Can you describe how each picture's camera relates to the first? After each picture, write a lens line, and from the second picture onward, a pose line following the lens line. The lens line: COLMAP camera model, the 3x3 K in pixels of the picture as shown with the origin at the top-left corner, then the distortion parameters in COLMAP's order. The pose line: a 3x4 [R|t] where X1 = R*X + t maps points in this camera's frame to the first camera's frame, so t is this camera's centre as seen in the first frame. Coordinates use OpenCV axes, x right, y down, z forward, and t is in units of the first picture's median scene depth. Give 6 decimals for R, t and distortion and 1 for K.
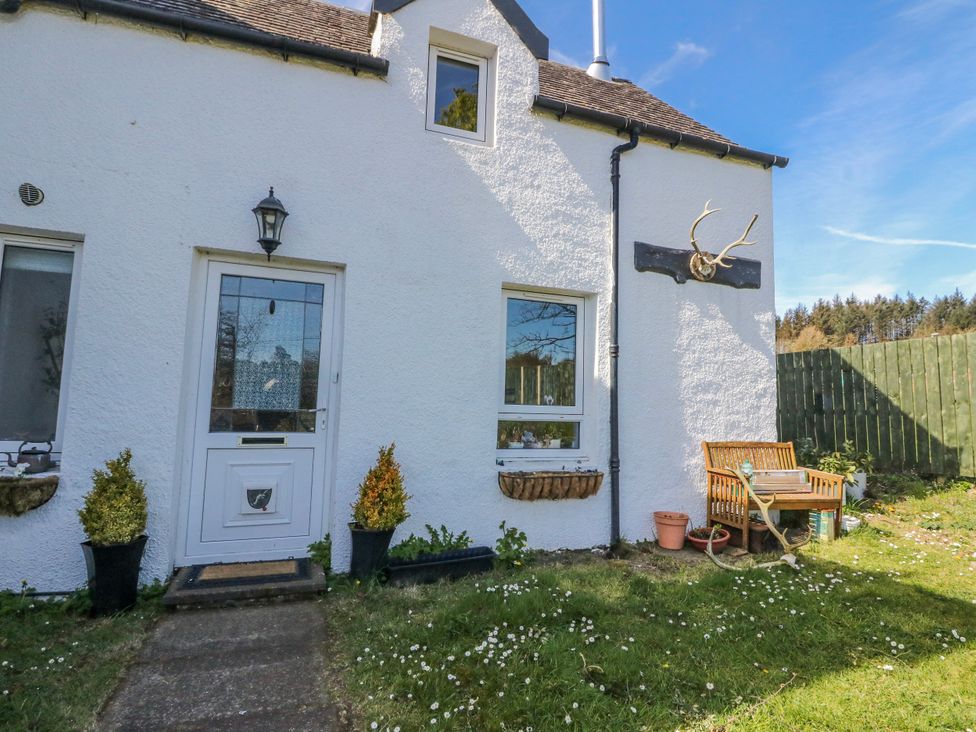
lens RADIAL K [[506.3, 0, 489.9], [0, 506.3, 356.2], [0, 0, 1]] dist [-0.003821, -0.009731]
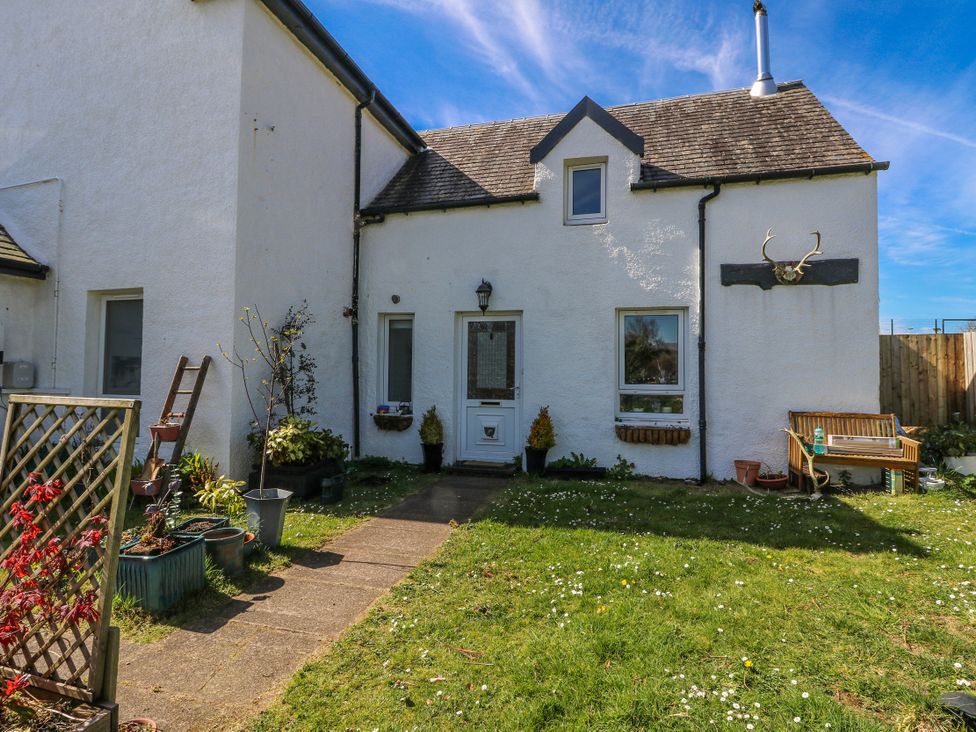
lens RADIAL K [[506.3, 0, 490.0], [0, 506.3, 359.7], [0, 0, 1]] dist [-0.003821, -0.009731]
pose [[0.817408, -0.037926, -0.574810, 0.581044], [0.064790, 0.997552, 0.026316, -0.048391], [0.572404, -0.058753, 0.817864, -0.516742]]
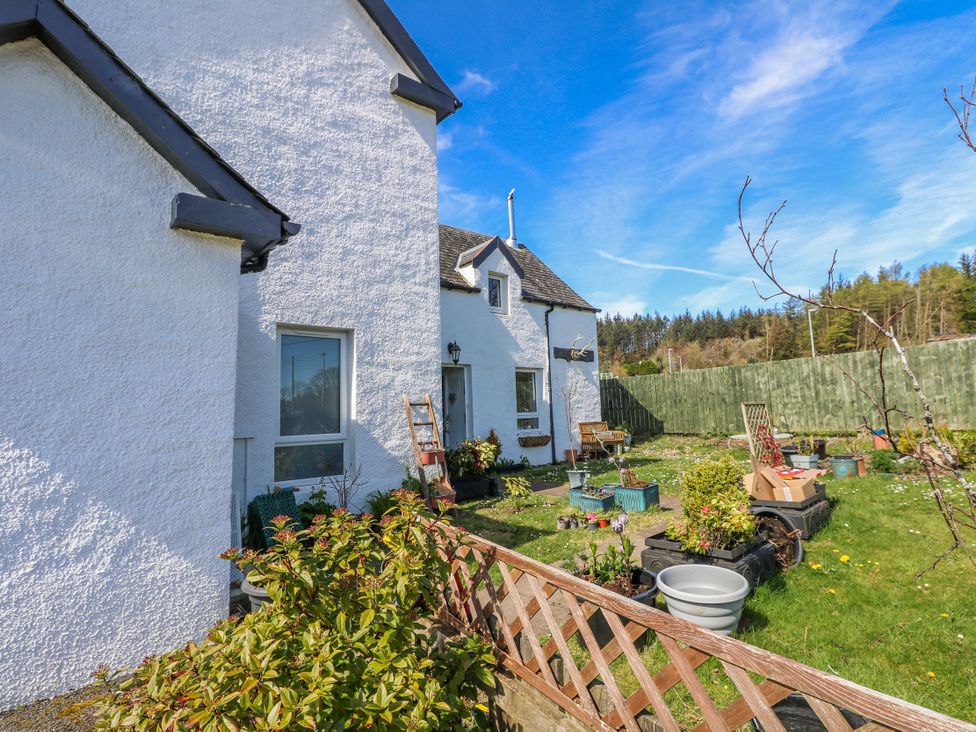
lens RADIAL K [[506.3, 0, 493.8], [0, 506.3, 358.0], [0, 0, 1]] dist [-0.003821, -0.009731]
pose [[0.928086, -0.018861, 0.371887, -1.013984], [0.026348, 0.999539, -0.015062, -0.146615], [-0.371432, 0.023778, 0.928156, -1.358687]]
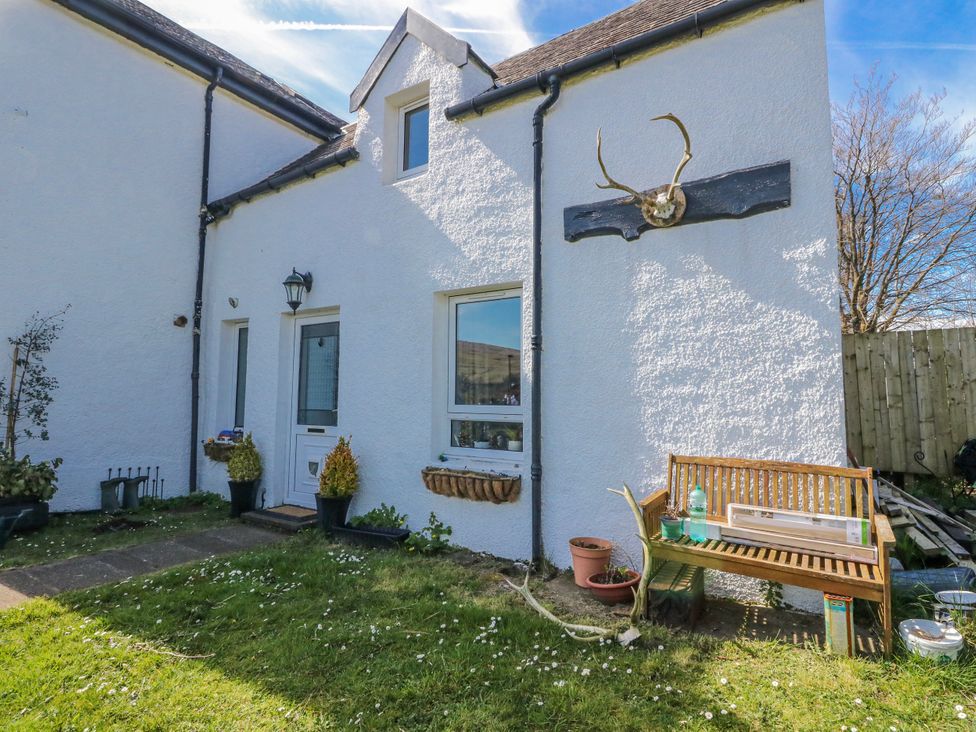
lens RADIAL K [[506.3, 0, 494.8], [0, 506.3, 359.2], [0, 0, 1]] dist [-0.003821, -0.009731]
pose [[0.607975, -0.084865, -0.789408, 0.899323], [0.080436, 0.995739, -0.045098, 0.052857], [0.789871, -0.036078, 0.612210, 0.407872]]
